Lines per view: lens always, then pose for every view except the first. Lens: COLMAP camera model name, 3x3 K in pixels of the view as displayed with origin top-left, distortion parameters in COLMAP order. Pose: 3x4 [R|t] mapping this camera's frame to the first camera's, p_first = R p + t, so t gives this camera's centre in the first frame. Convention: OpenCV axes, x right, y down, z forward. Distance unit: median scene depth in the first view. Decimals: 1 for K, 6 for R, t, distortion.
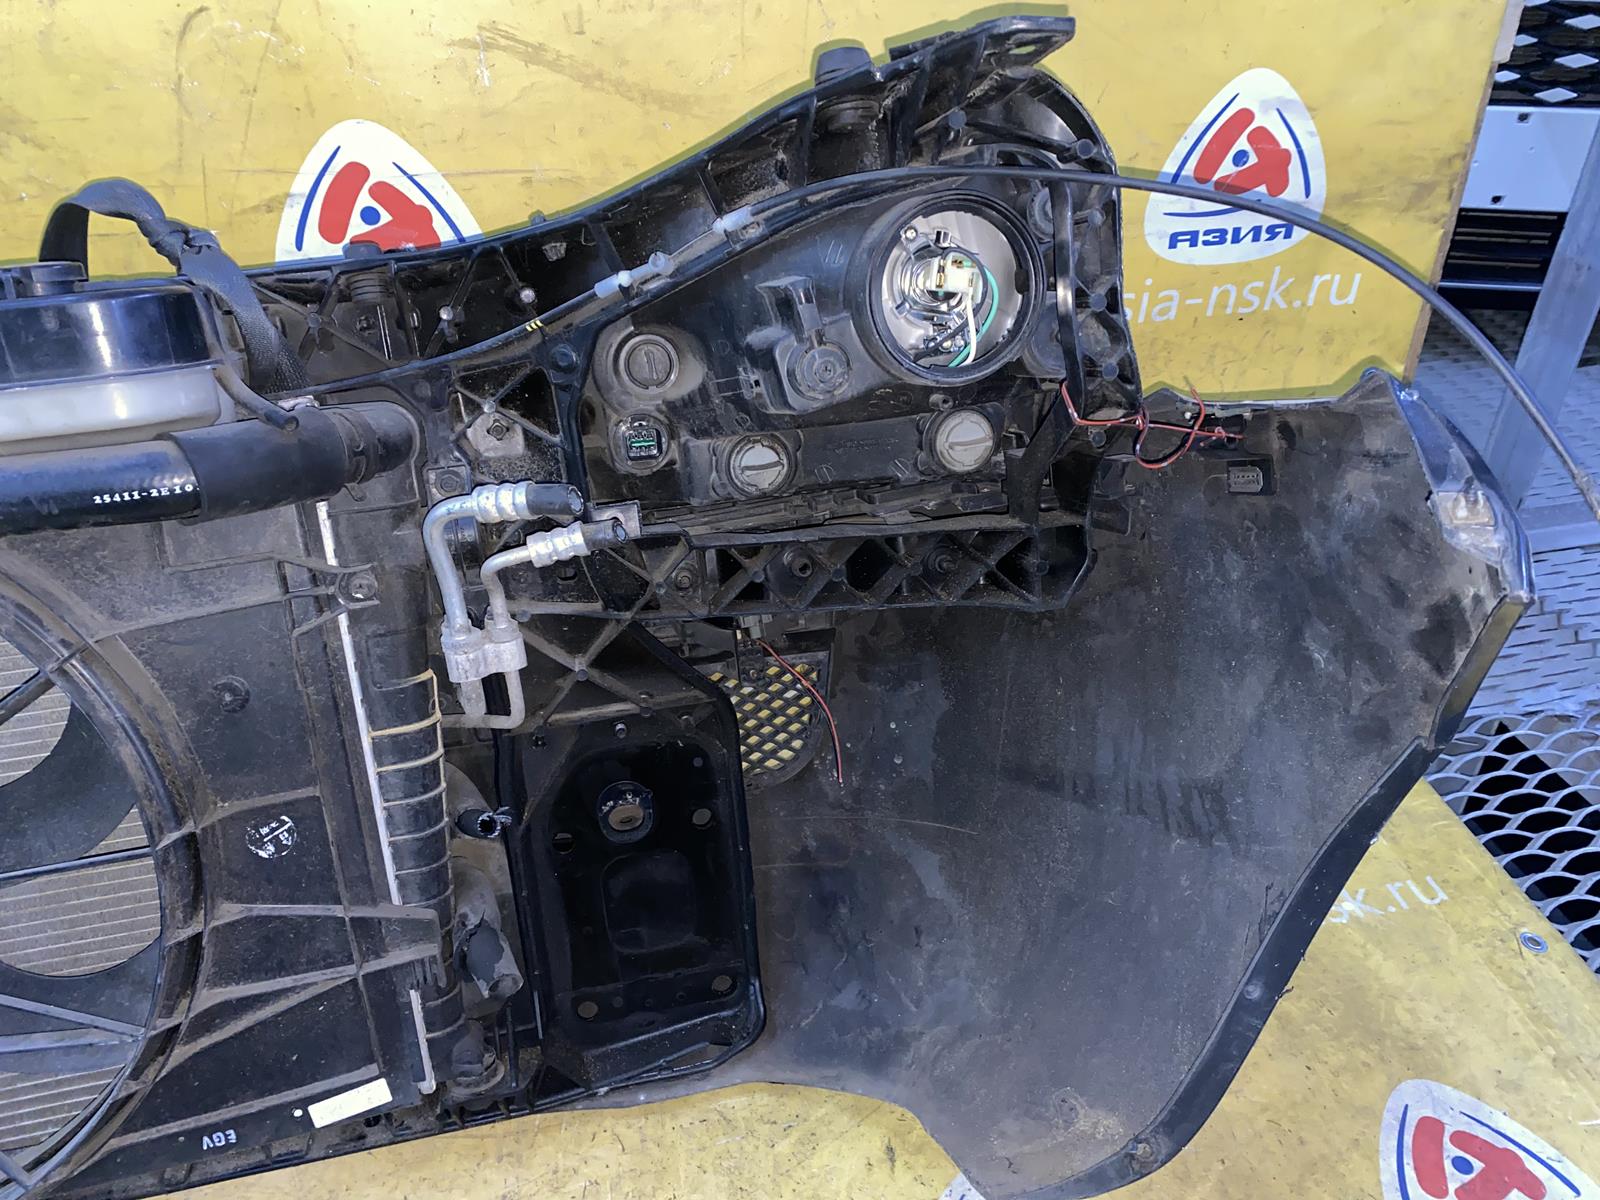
lens RADIAL K [[1211.4, 0, 794.9], [0, 1211.4, 603.1], [0, 0, 1]] dist [0.022174, -0.024138]
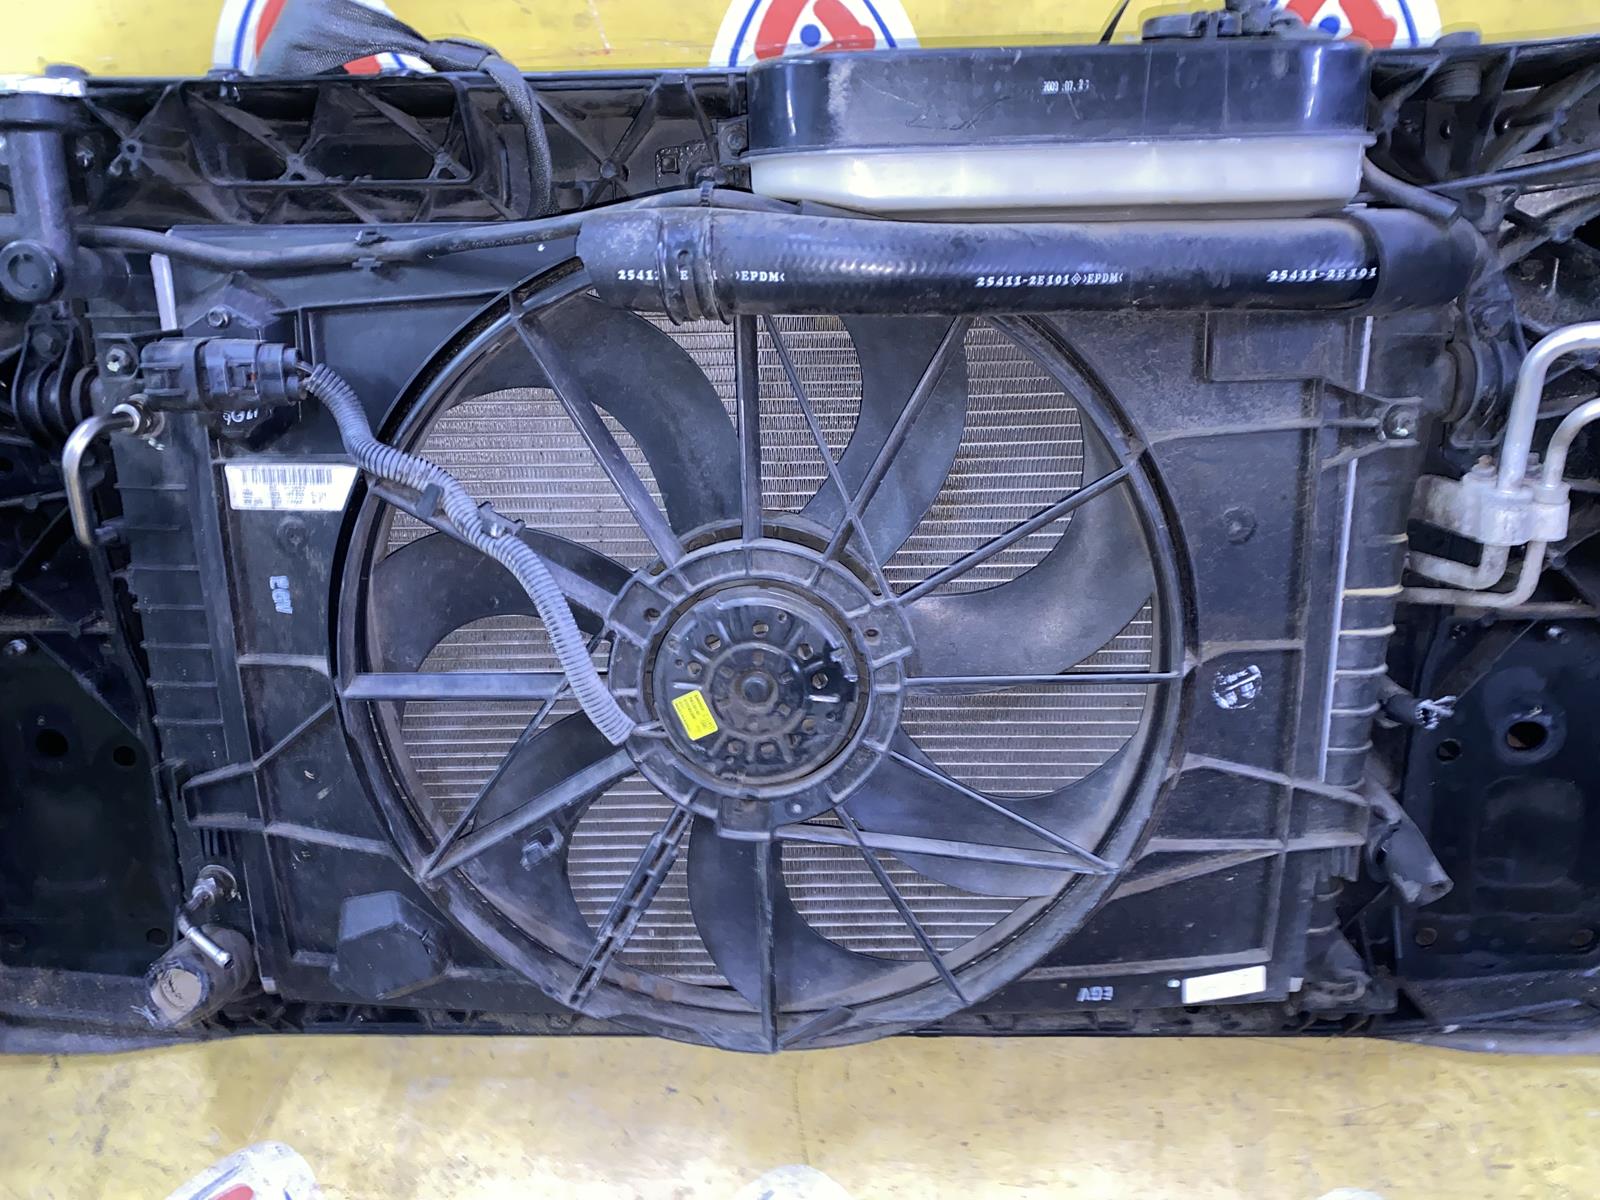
lens RADIAL K [[1211.4, 0, 810.4], [0, 1211.4, 611.3], [0, 0, 1]] dist [0.022174, -0.024138]
pose [[0.968872, 0.139449, -0.204551, -0.536277], [-0.130316, 0.989802, 0.057526, 0.119583], [0.210487, -0.029079, 0.977164, 0.034960]]
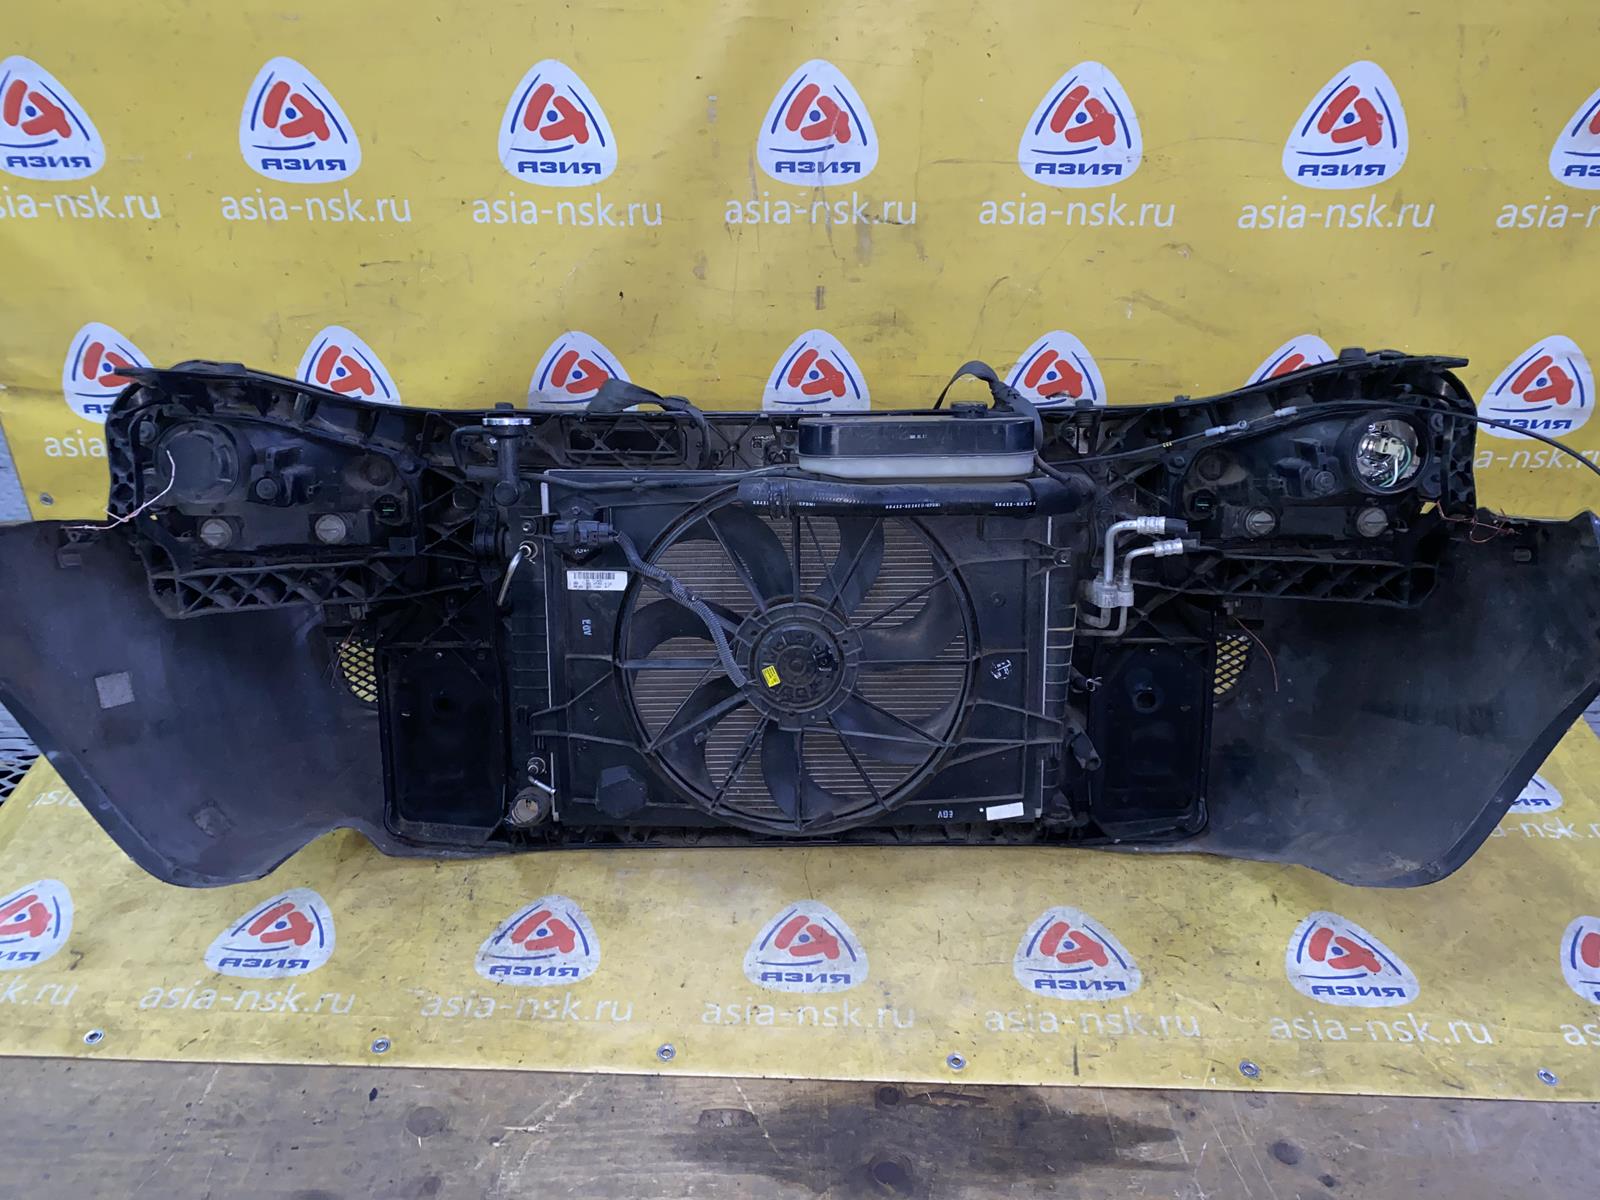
lens RADIAL K [[1211.4, 0, 801.4], [0, 1211.4, 601.2], [0, 0, 1]] dist [0.022174, -0.024138]
pose [[0.975315, 0.126073, -0.181292, -0.384975], [-0.135548, 0.989930, -0.040808, 0.198311], [0.174321, 0.064374, 0.982582, -1.088558]]
